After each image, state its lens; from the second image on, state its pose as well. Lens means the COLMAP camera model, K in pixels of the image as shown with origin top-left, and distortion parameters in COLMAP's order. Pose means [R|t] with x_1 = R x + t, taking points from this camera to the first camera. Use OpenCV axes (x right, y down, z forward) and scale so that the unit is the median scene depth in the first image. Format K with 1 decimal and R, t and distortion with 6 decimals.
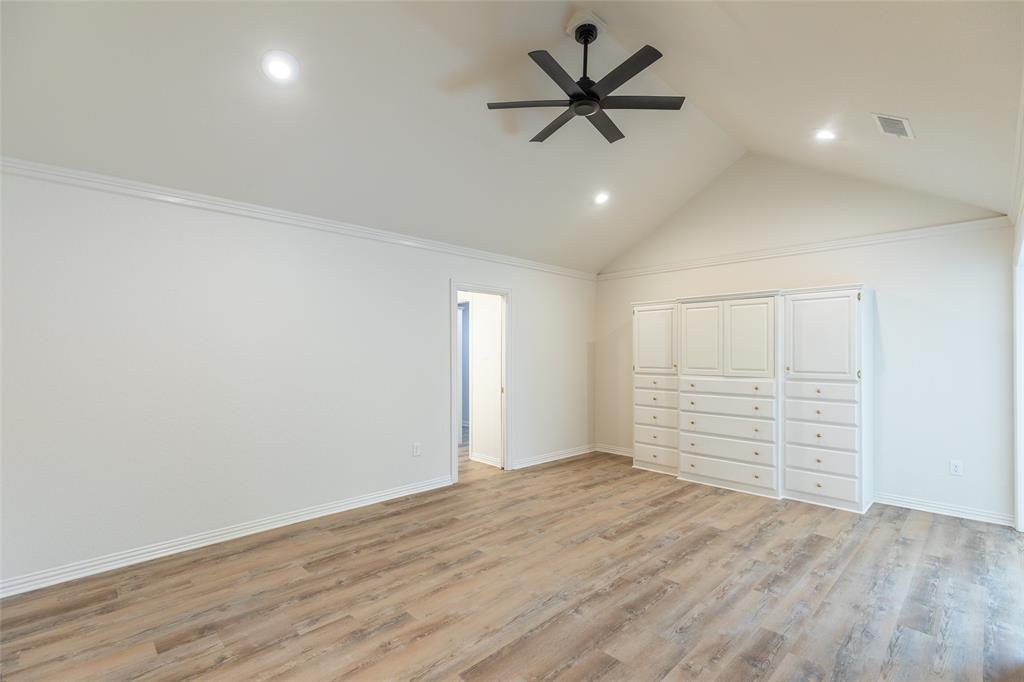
lens RADIAL K [[480.2, 0, 506.0], [0, 480.2, 341.0], [0, 0, 1]] dist [0.012033, 0.000676]
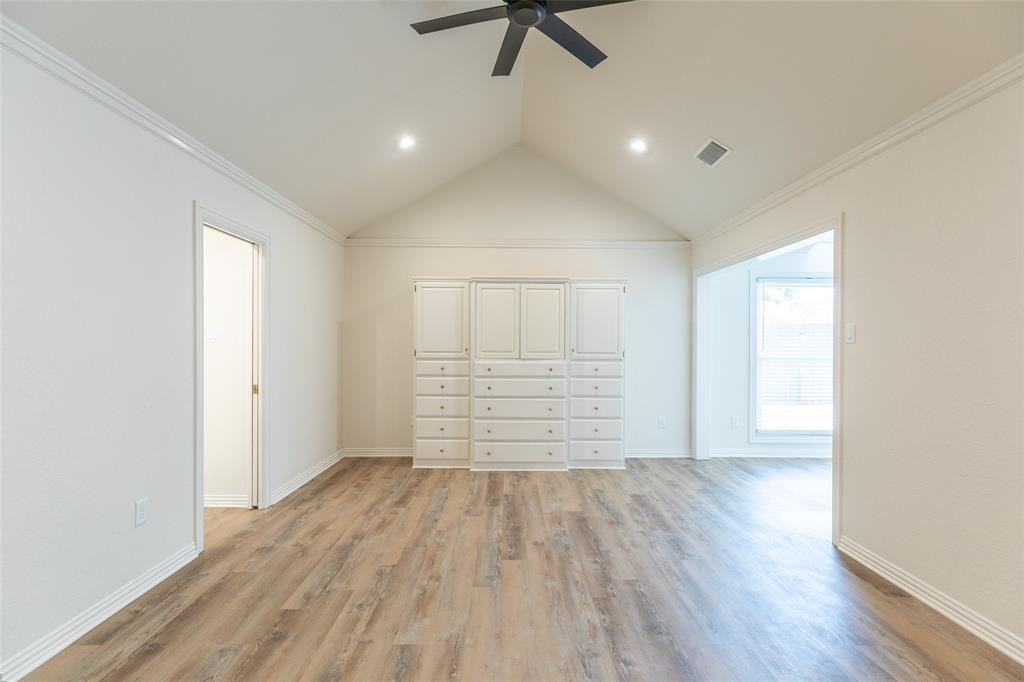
lens RADIAL K [[480.2, 0, 506.0], [0, 480.2, 341.0], [0, 0, 1]] dist [0.012033, 0.000676]
pose [[0.676933, 0.005588, 0.736023, -0.317772], [-0.022081, 0.999675, 0.012718, 0.025089], [-0.735713, -0.024862, 0.676837, 0.367917]]
